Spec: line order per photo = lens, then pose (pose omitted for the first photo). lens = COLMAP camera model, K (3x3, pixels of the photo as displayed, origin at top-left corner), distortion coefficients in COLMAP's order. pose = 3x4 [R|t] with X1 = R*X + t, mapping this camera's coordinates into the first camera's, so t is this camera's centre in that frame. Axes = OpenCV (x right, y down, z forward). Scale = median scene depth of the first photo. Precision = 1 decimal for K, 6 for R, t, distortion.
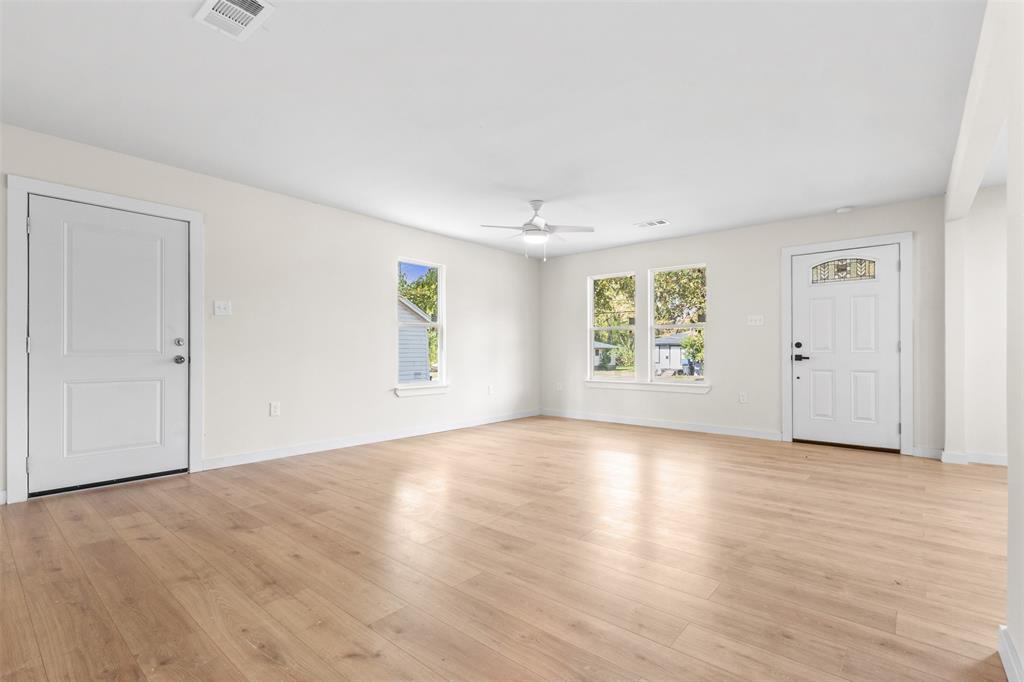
lens RADIAL K [[475.3, 0, 510.7], [0, 475.3, 345.3], [0, 0, 1]] dist [-0.002685, 0.000358]
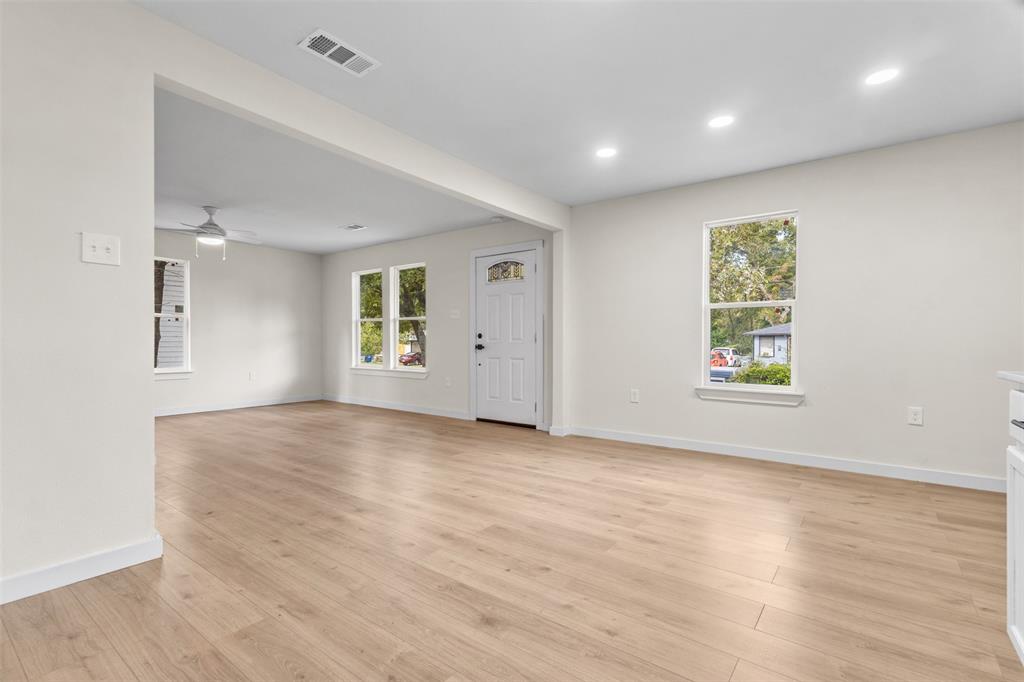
lens RADIAL K [[475.3, 0, 510.7], [0, 475.3, 345.3], [0, 0, 1]] dist [-0.002685, 0.000358]
pose [[0.998309, 0.003552, 0.058024, 0.652205], [-0.004748, 0.999779, 0.020484, -0.002100], [-0.057939, -0.020725, 0.998105, -0.156339]]
